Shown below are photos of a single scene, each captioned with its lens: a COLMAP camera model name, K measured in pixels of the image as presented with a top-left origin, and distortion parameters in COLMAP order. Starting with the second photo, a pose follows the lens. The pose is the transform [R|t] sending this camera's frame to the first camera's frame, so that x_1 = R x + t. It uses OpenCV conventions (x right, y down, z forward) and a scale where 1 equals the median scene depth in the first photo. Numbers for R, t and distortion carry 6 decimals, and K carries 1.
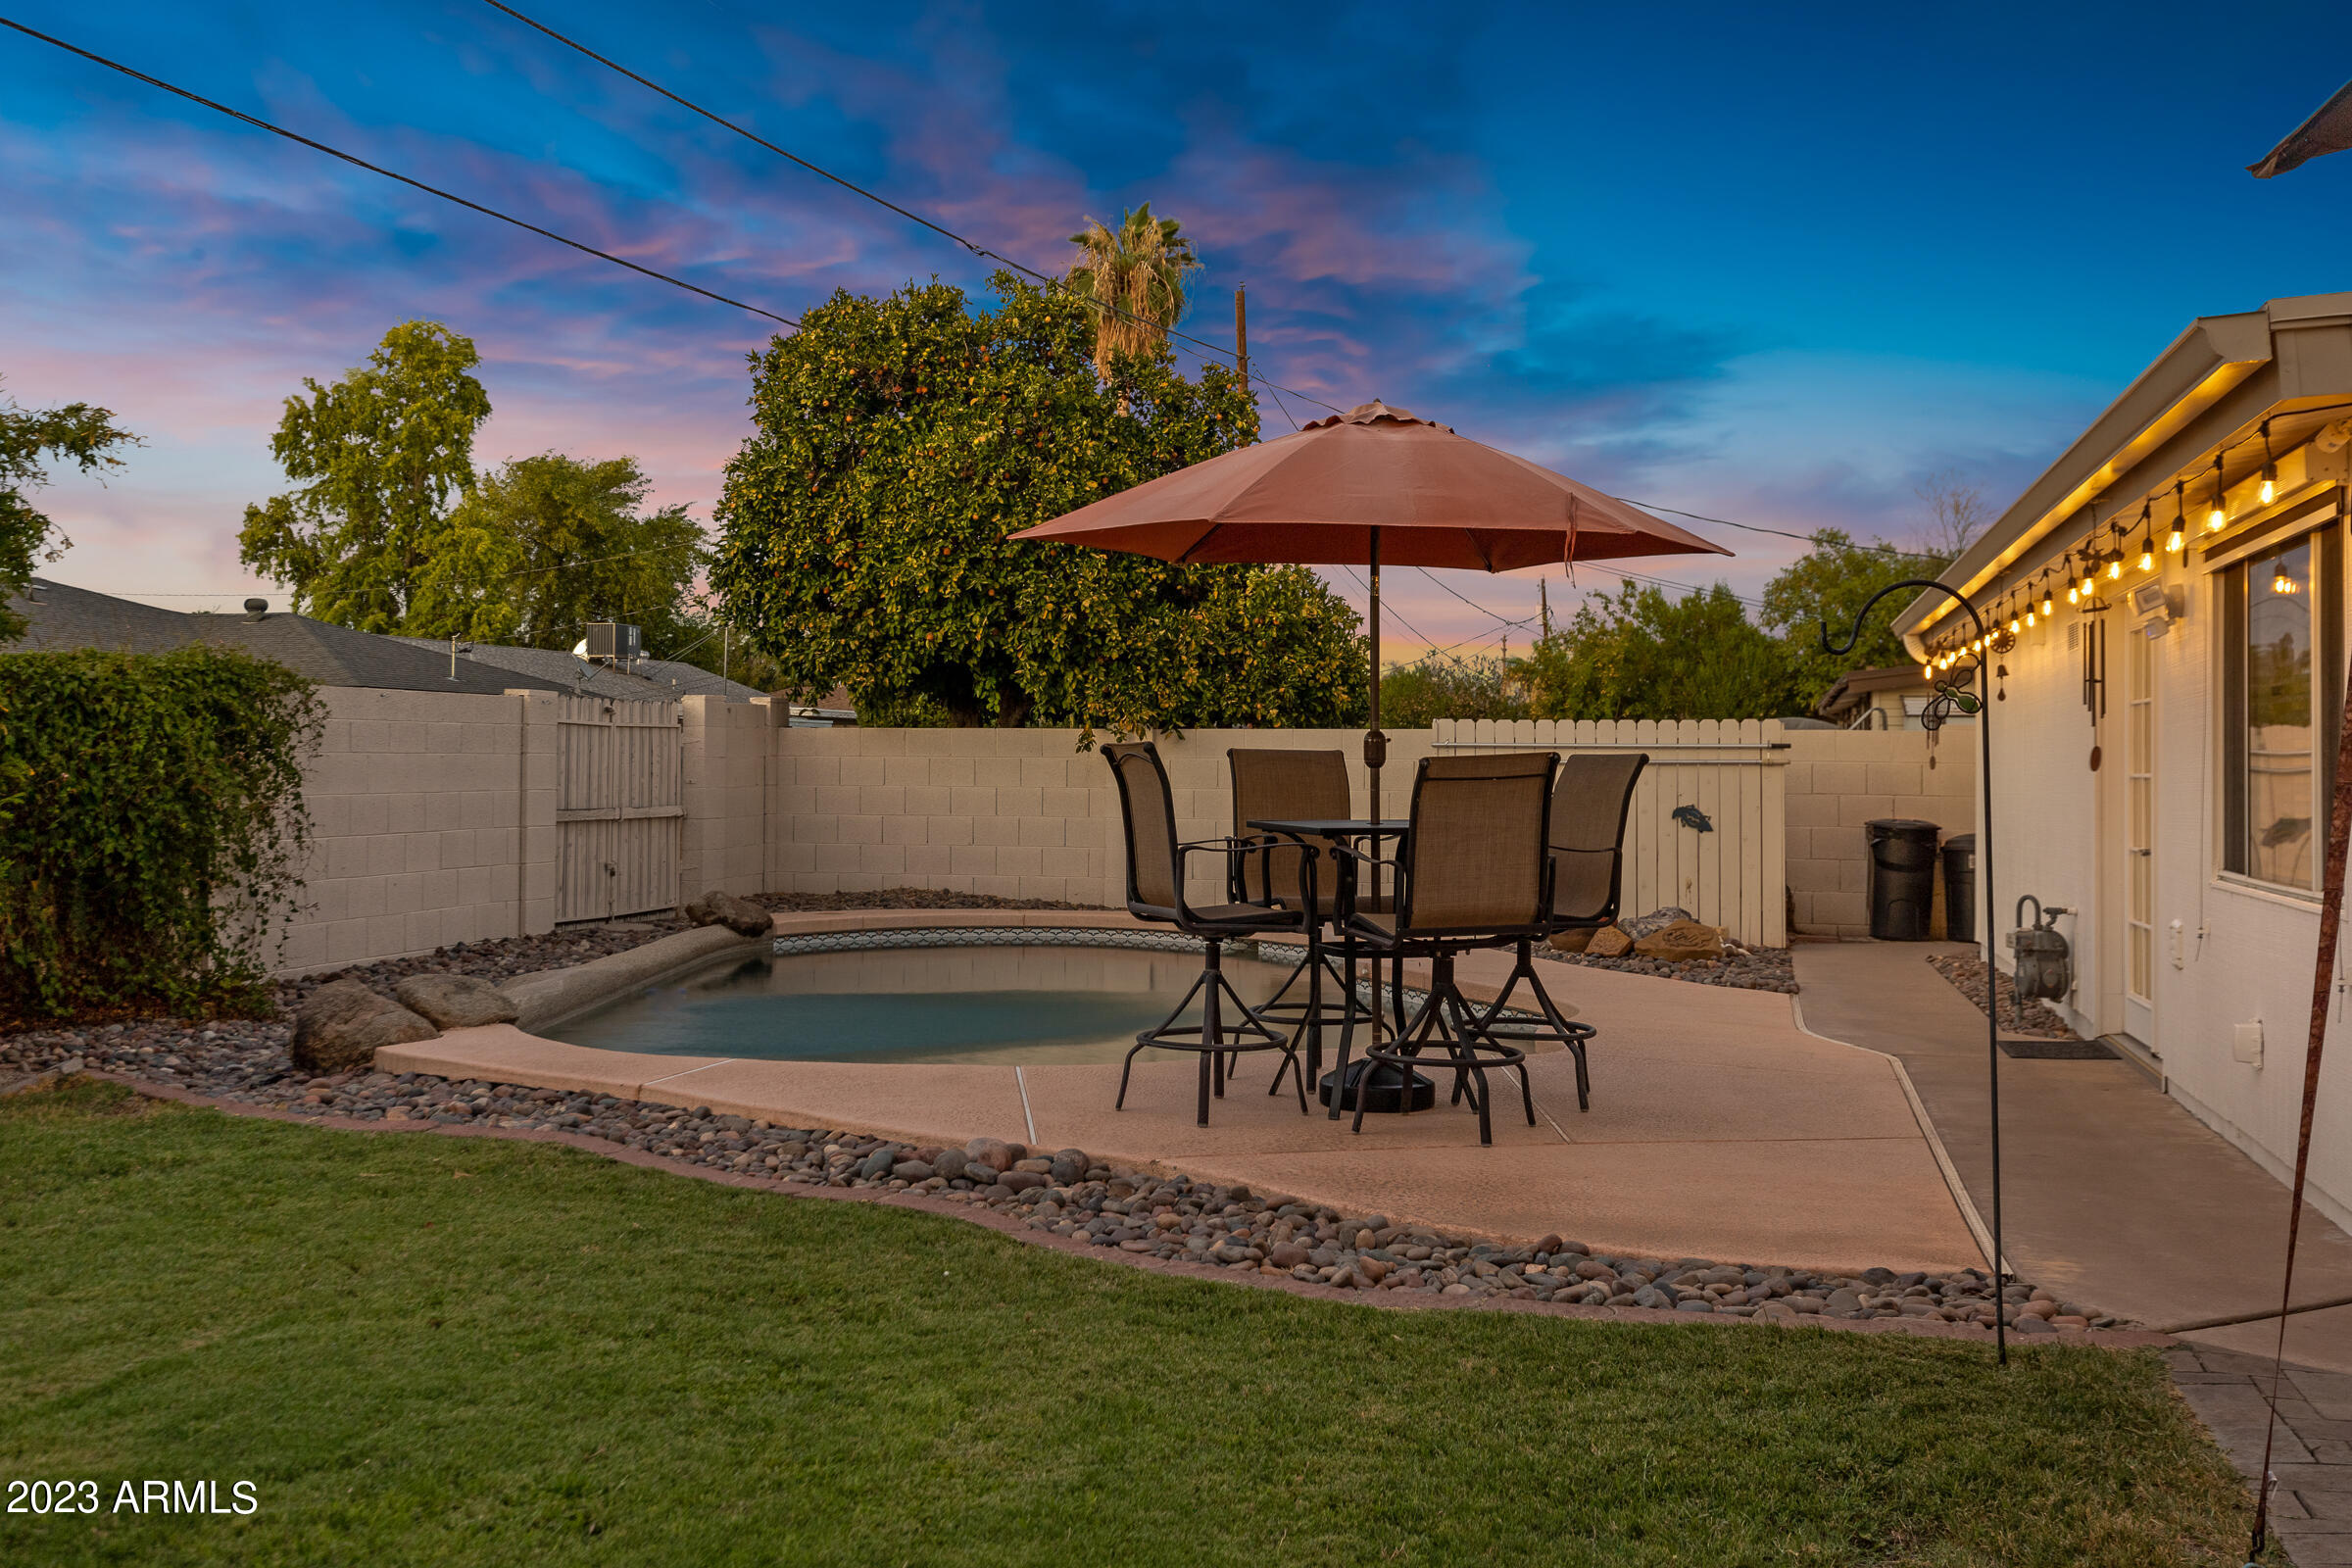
lens RADIAL K [[2287.3, 0, 1176.0], [0, 2287.3, 784.0], [0, 0, 1]] dist [-0.068565, 0.001591]
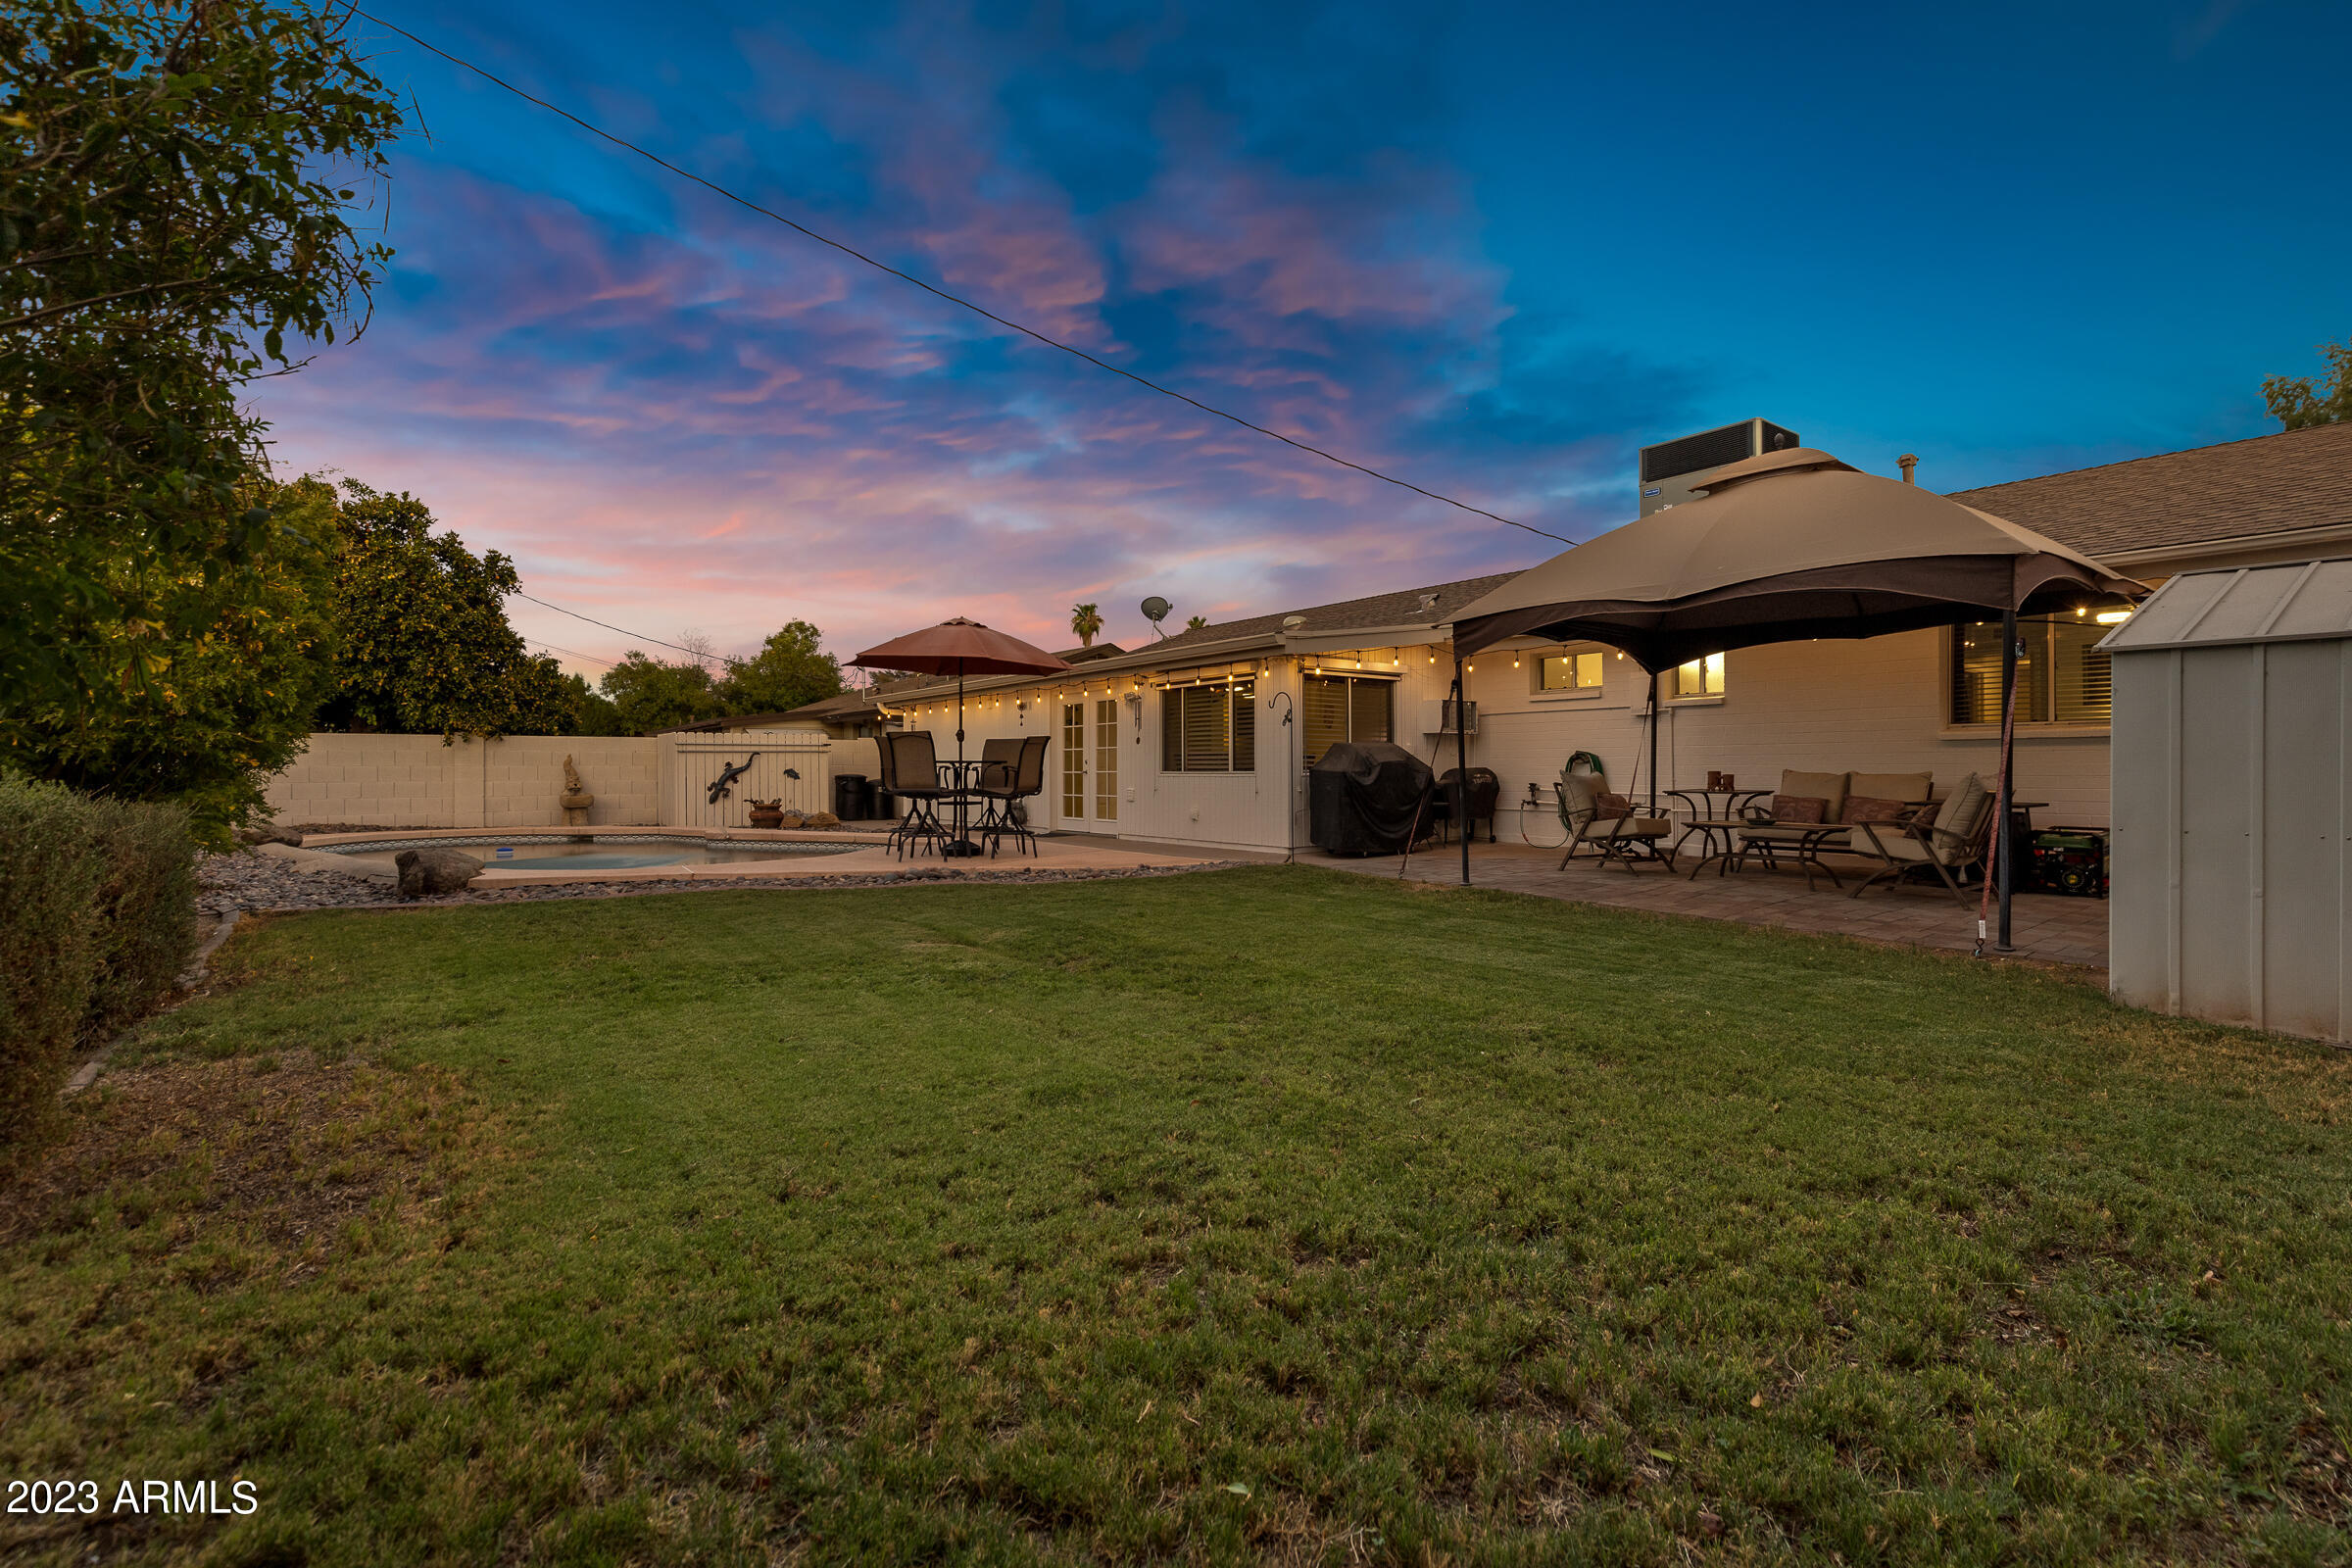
lens RADIAL K [[1054.0, 0, 1176.0], [0, 1054.0, 784.0], [0, 0, 1]] dist [0.002419, -0.000195]
pose [[0.635466, -0.020048, 0.771868, -0.334122], [0.015142, 0.999794, 0.013502, 0.014432], [-0.771980, 0.003107, 0.635639, -0.032509]]
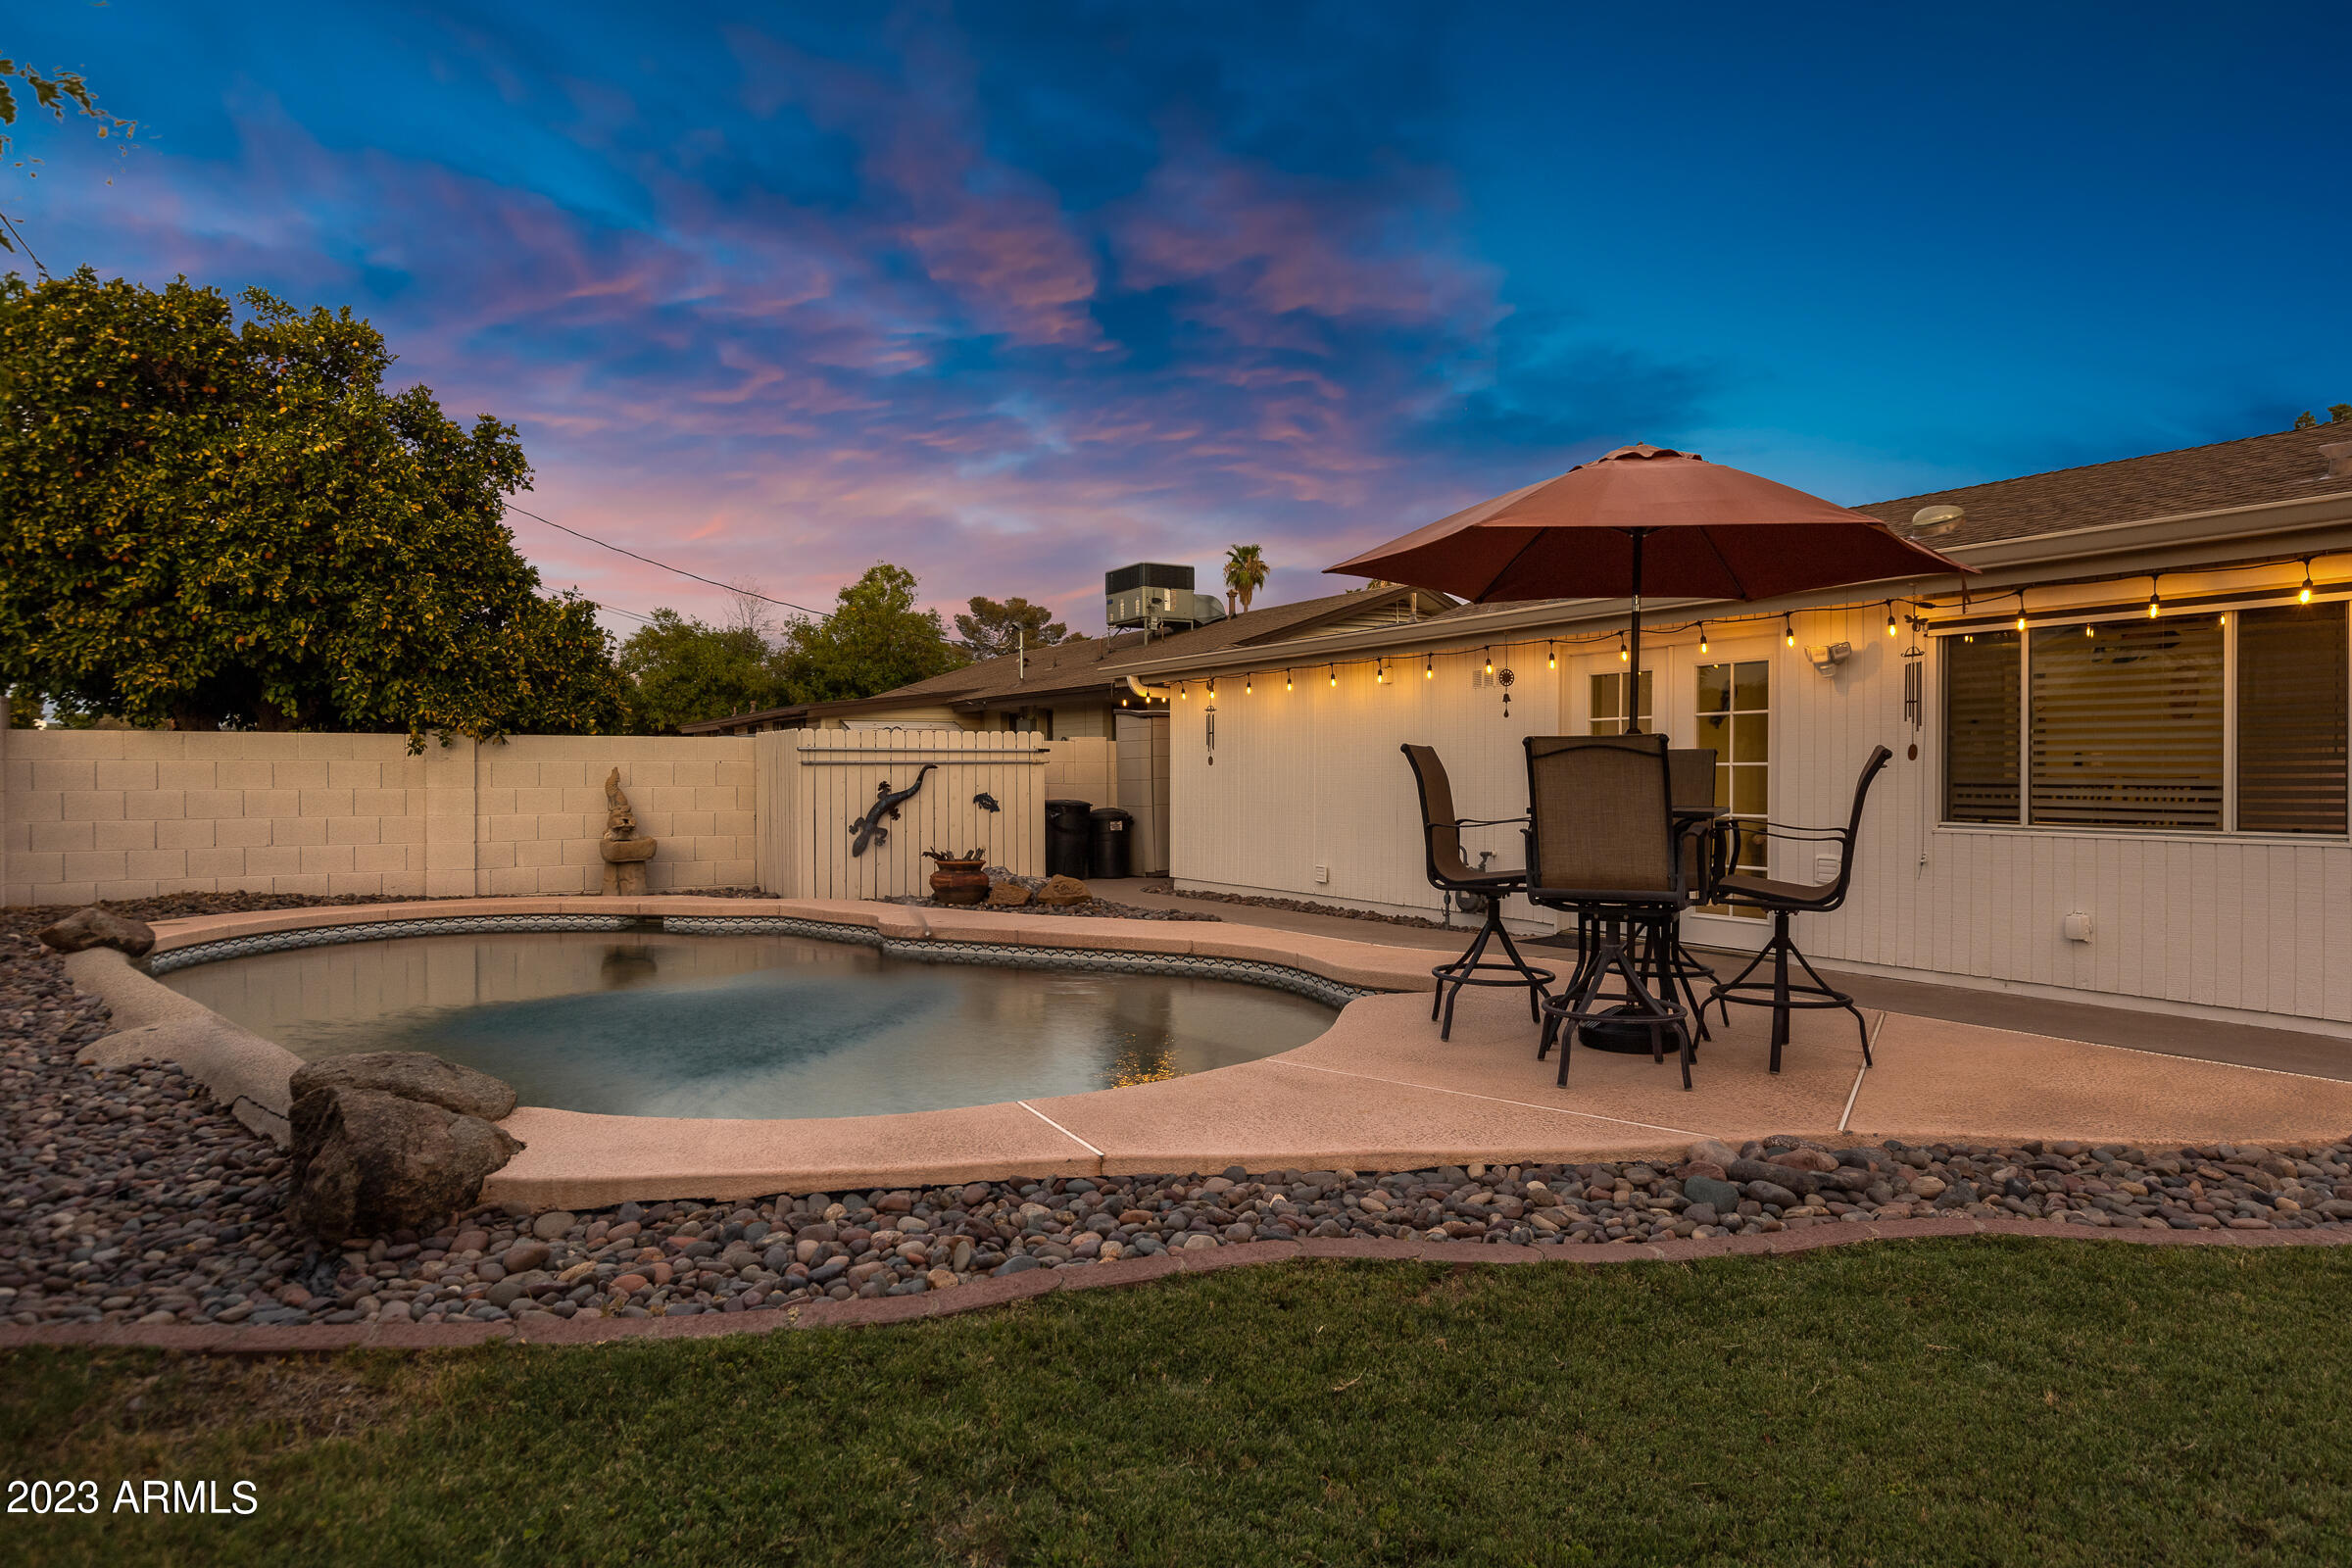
lens RADIAL K [[1389.0, 0, 1167.9], [0, 1389.0, 802.2], [0, 0, 1]] dist [0.002990, 0.001519]
pose [[0.713228, -0.023076, 0.700552, -0.246607], [0.012770, 0.999720, 0.019929, -0.000298], [-0.700815, -0.005268, 0.713323, 0.280300]]
